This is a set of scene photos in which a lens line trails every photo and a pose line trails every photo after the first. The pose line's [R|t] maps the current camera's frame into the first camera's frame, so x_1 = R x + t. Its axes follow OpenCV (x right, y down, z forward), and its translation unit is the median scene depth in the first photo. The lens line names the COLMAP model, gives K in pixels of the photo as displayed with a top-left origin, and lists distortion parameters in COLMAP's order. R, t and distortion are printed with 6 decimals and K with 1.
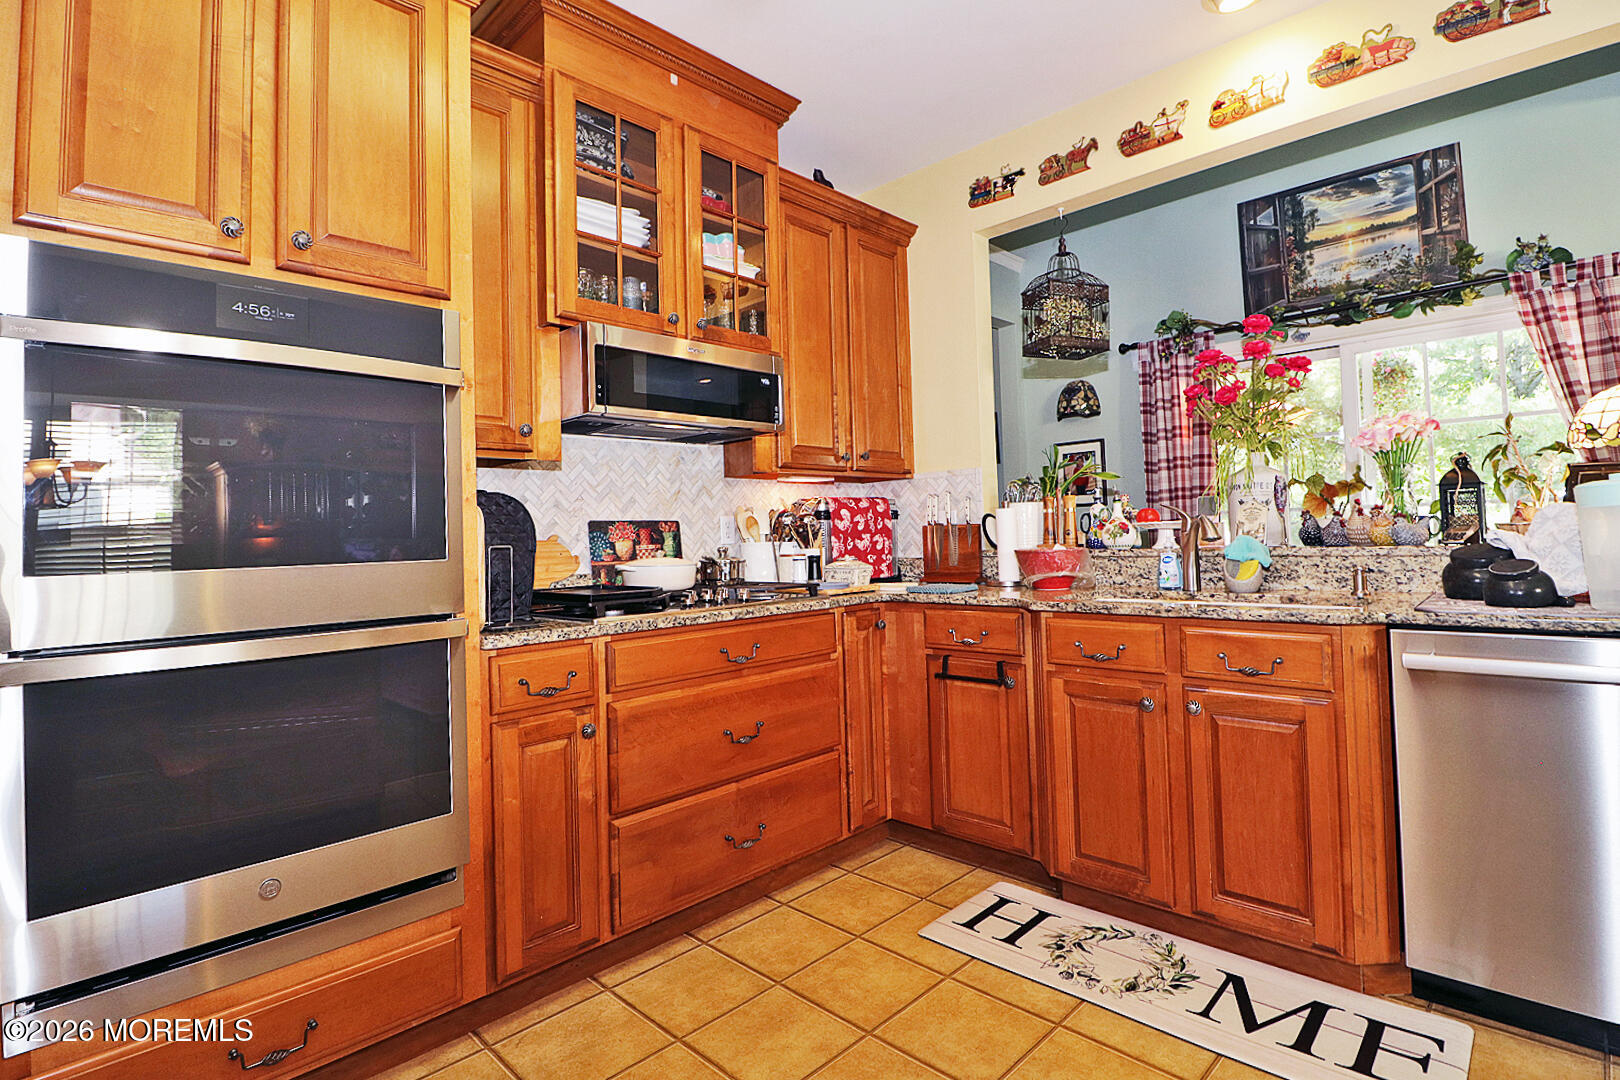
lens RADIAL K [[746.0, 0, 776.4], [0, 746.0, 508.1], [0, 0, 1]] dist [-0.000518, -0.010179]
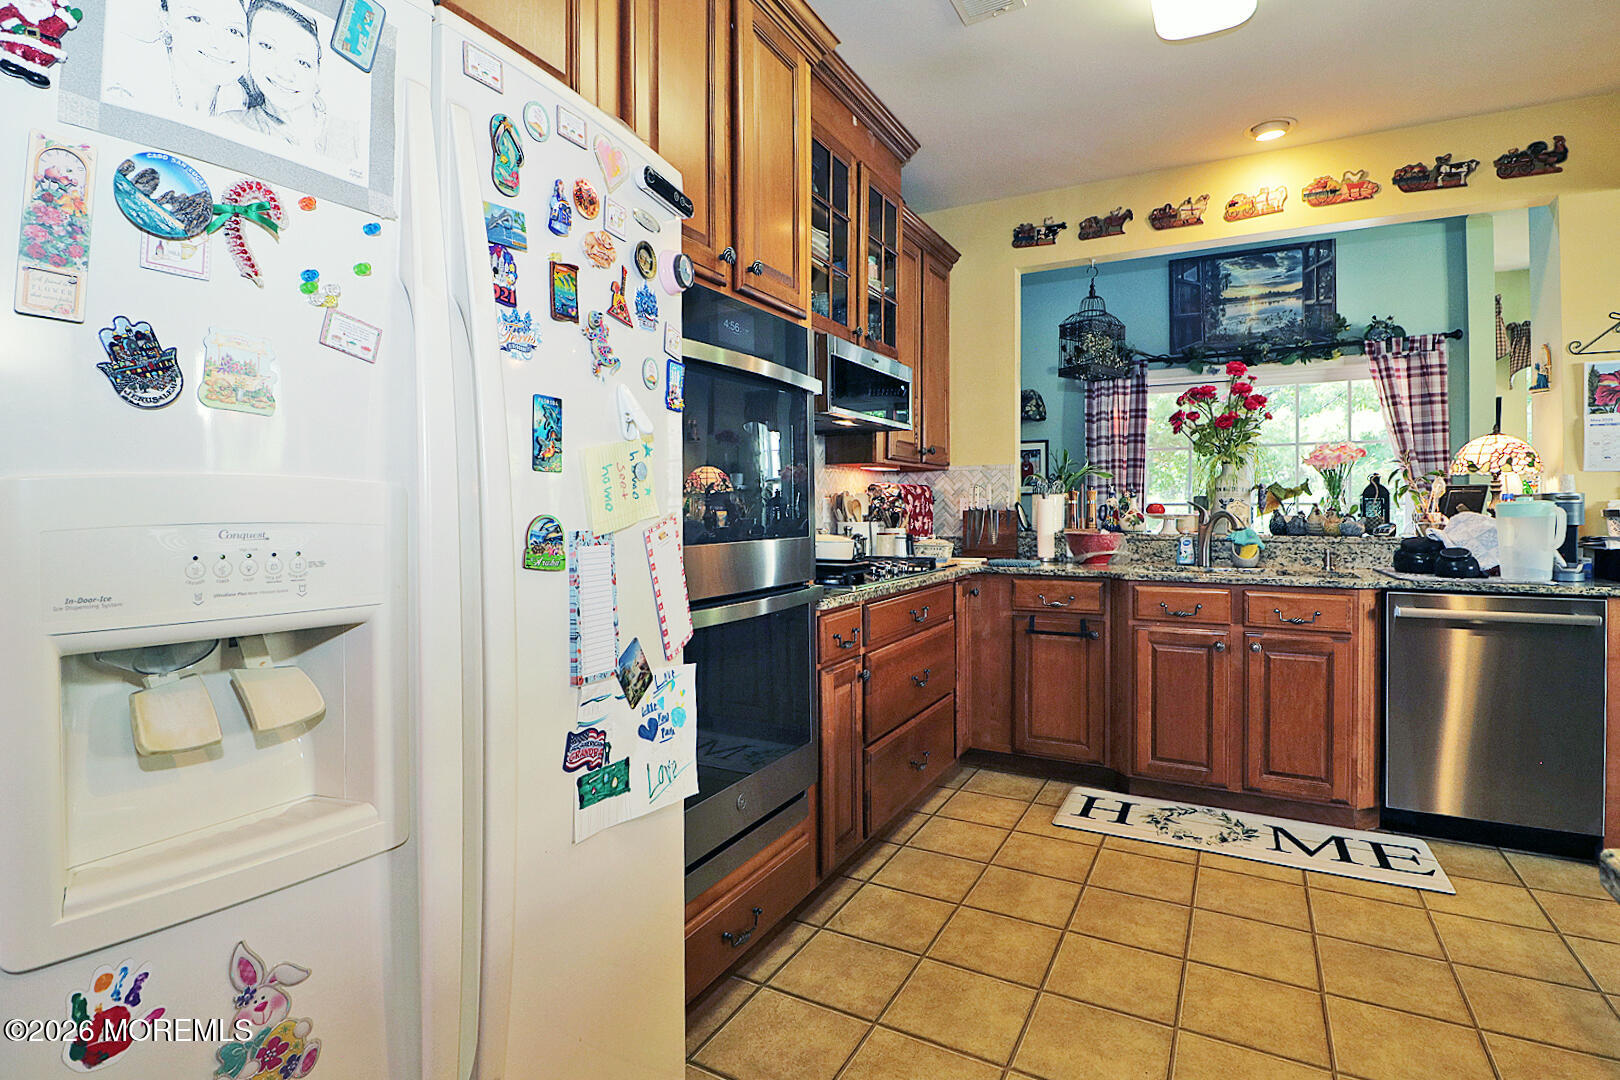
lens RADIAL K [[746.0, 0, 776.4], [0, 746.0, 508.1], [0, 0, 1]] dist [-0.000518, -0.010179]
pose [[0.966836, 0.026600, 0.254011, -0.490288], [-0.035520, 0.998901, 0.030596, -0.007264], [-0.252917, -0.038604, 0.966717, -0.099089]]
